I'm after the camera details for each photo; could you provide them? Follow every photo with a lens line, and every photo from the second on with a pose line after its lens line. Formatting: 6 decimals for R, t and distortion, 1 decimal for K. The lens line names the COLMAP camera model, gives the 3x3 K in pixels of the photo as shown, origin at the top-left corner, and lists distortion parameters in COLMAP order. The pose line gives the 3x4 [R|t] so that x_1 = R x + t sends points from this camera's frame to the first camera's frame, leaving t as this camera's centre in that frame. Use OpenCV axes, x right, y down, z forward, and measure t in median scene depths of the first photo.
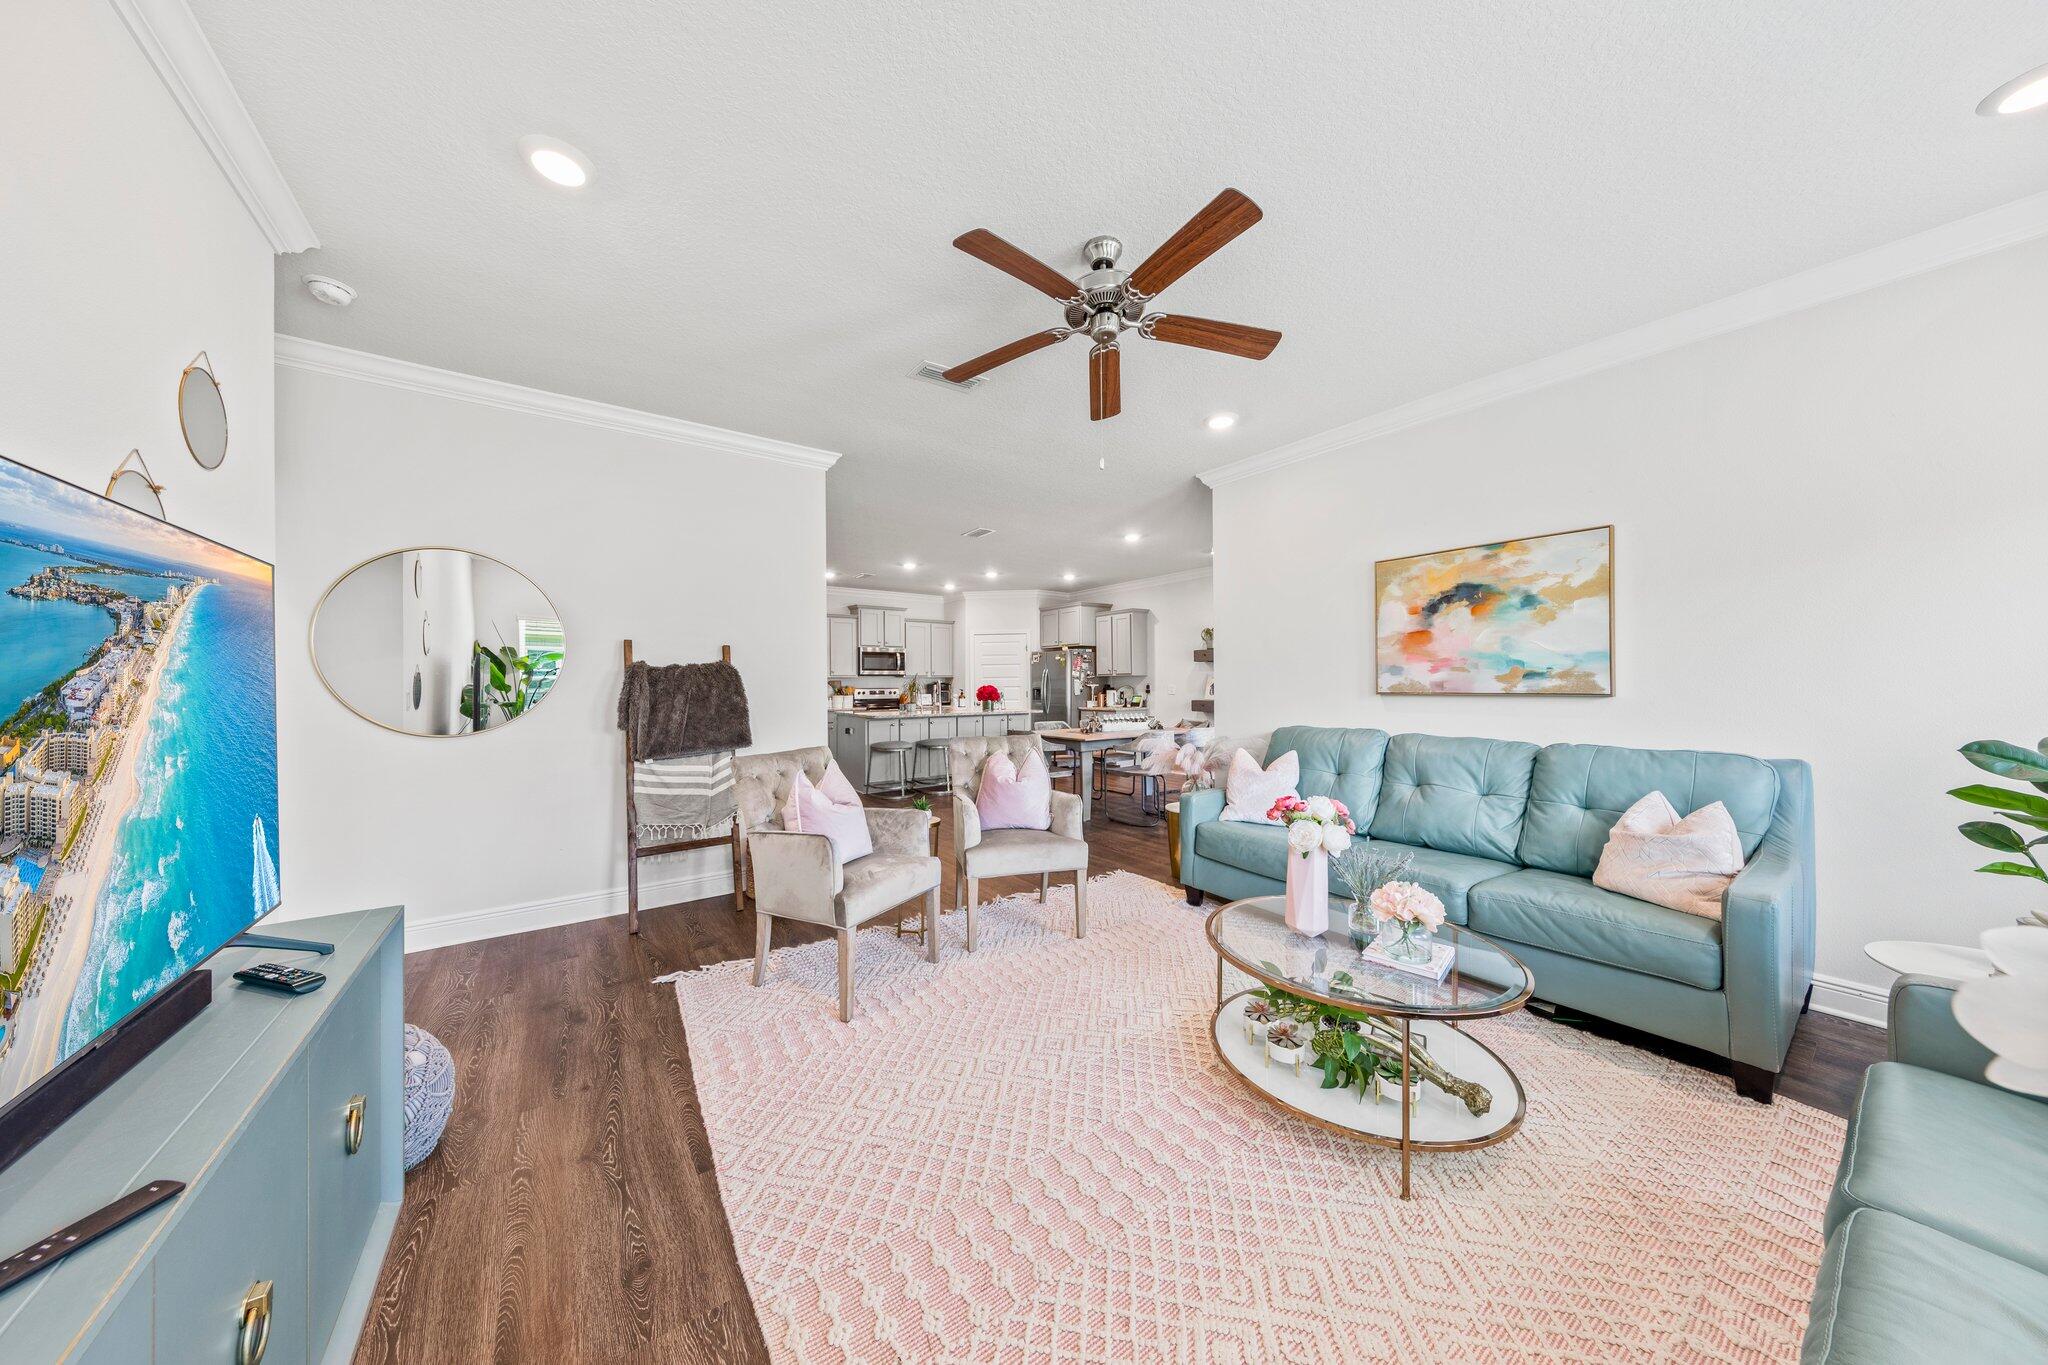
lens RADIAL K [[644.0, 0, 1025.4], [0, 644.0, 689.4], [0, 0, 1]] dist [0.013444, -0.002769]
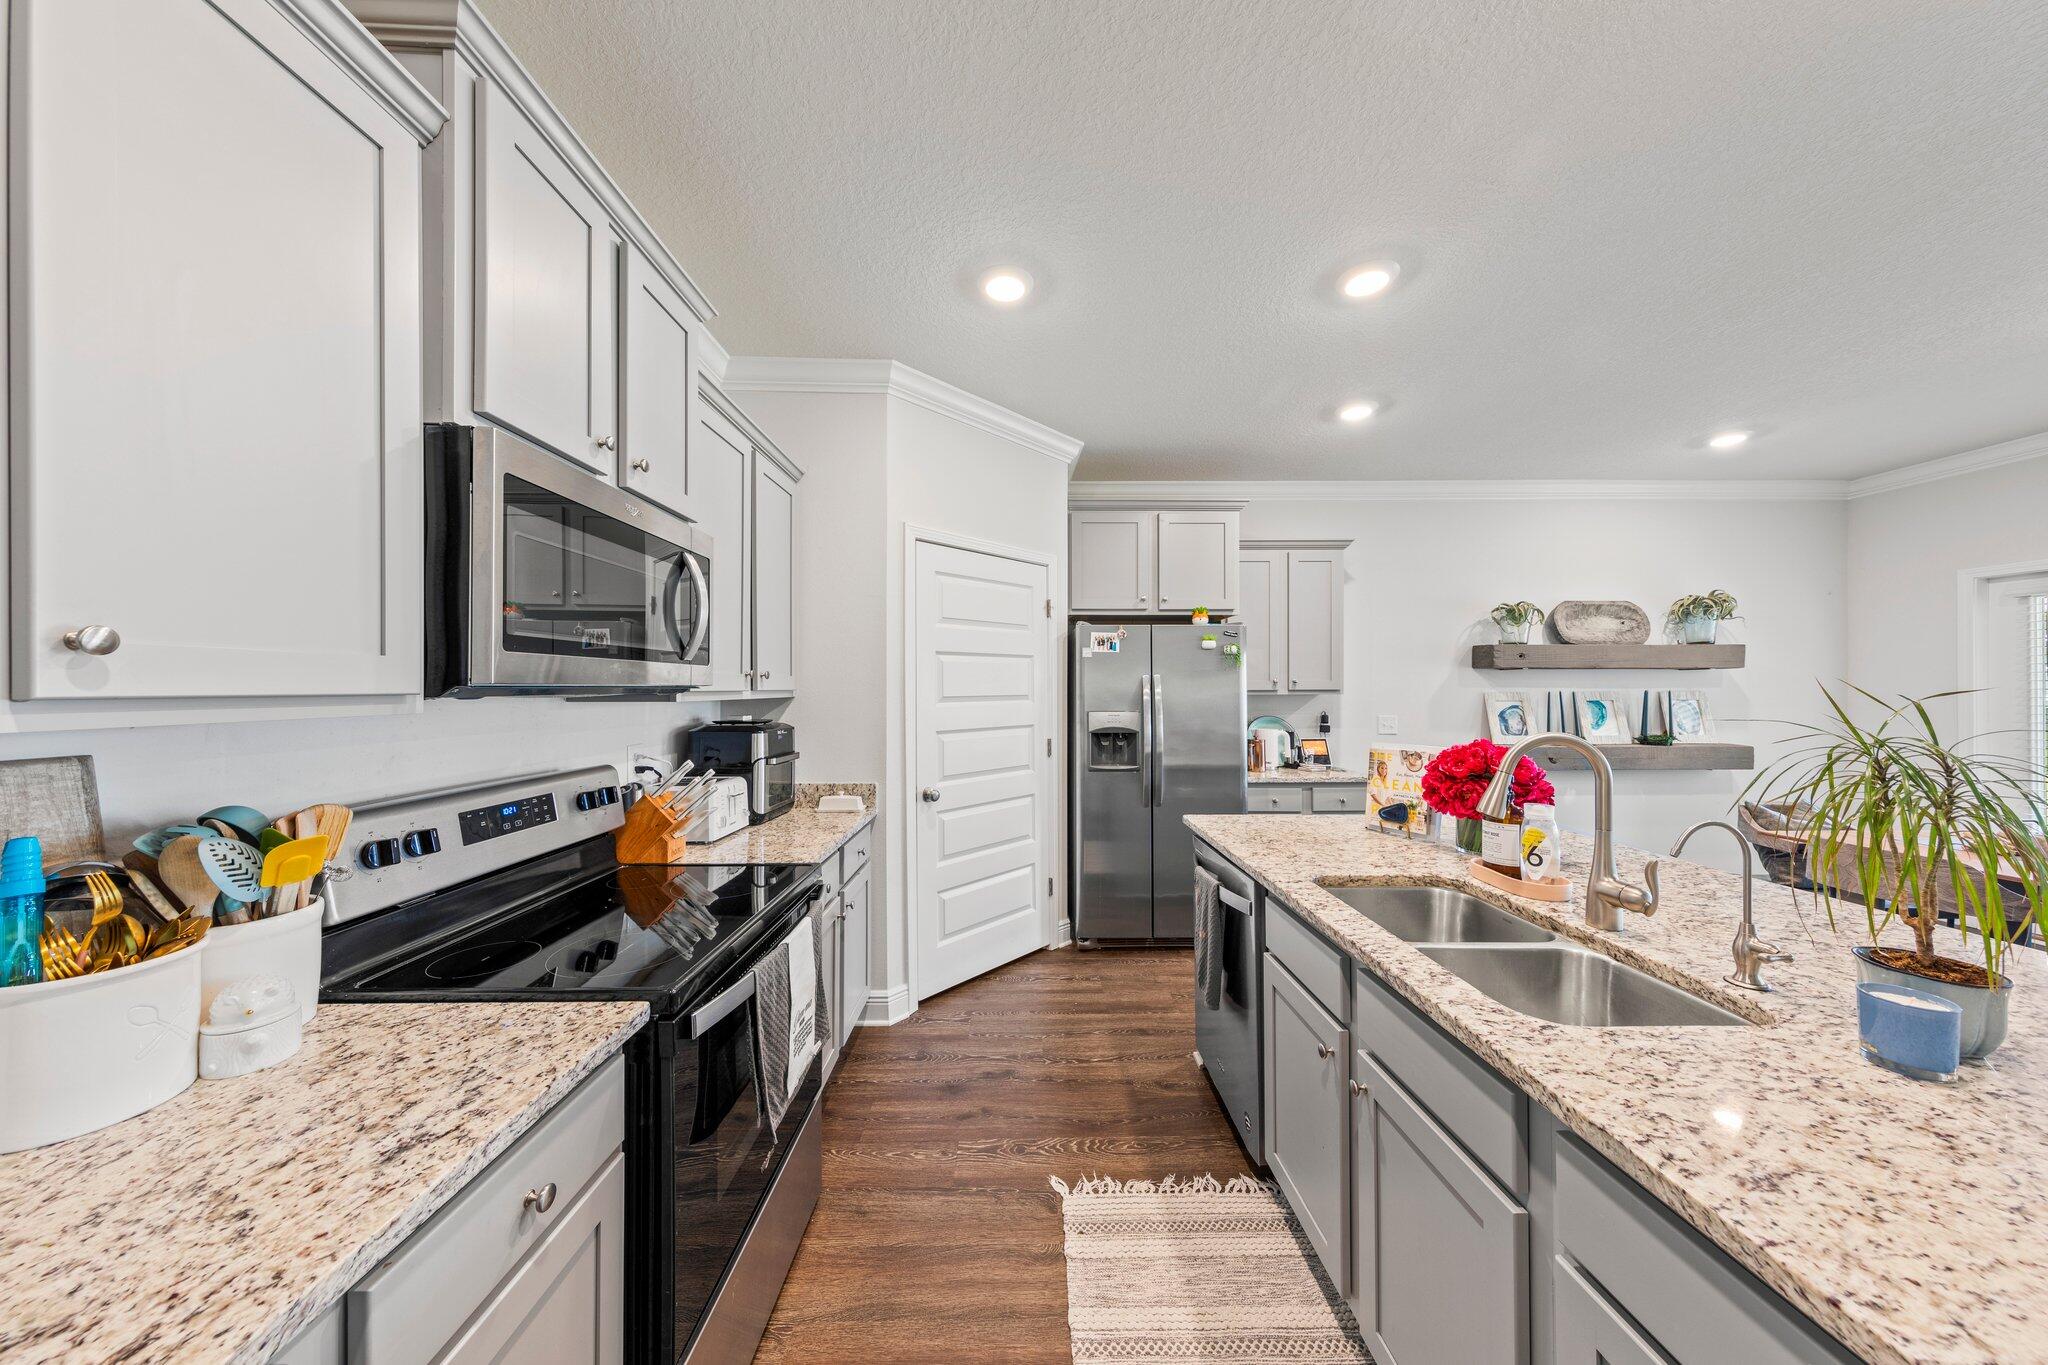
lens RADIAL K [[644.0, 0, 1025.4], [0, 644.0, 689.4], [0, 0, 1]] dist [0.013444, -0.002769]
pose [[0.570253, 0.002942, 0.821464, -0.299515], [0.003303, 0.999977, -0.005874, -0.022405], [-0.821463, 0.006063, 0.570230, 0.885830]]
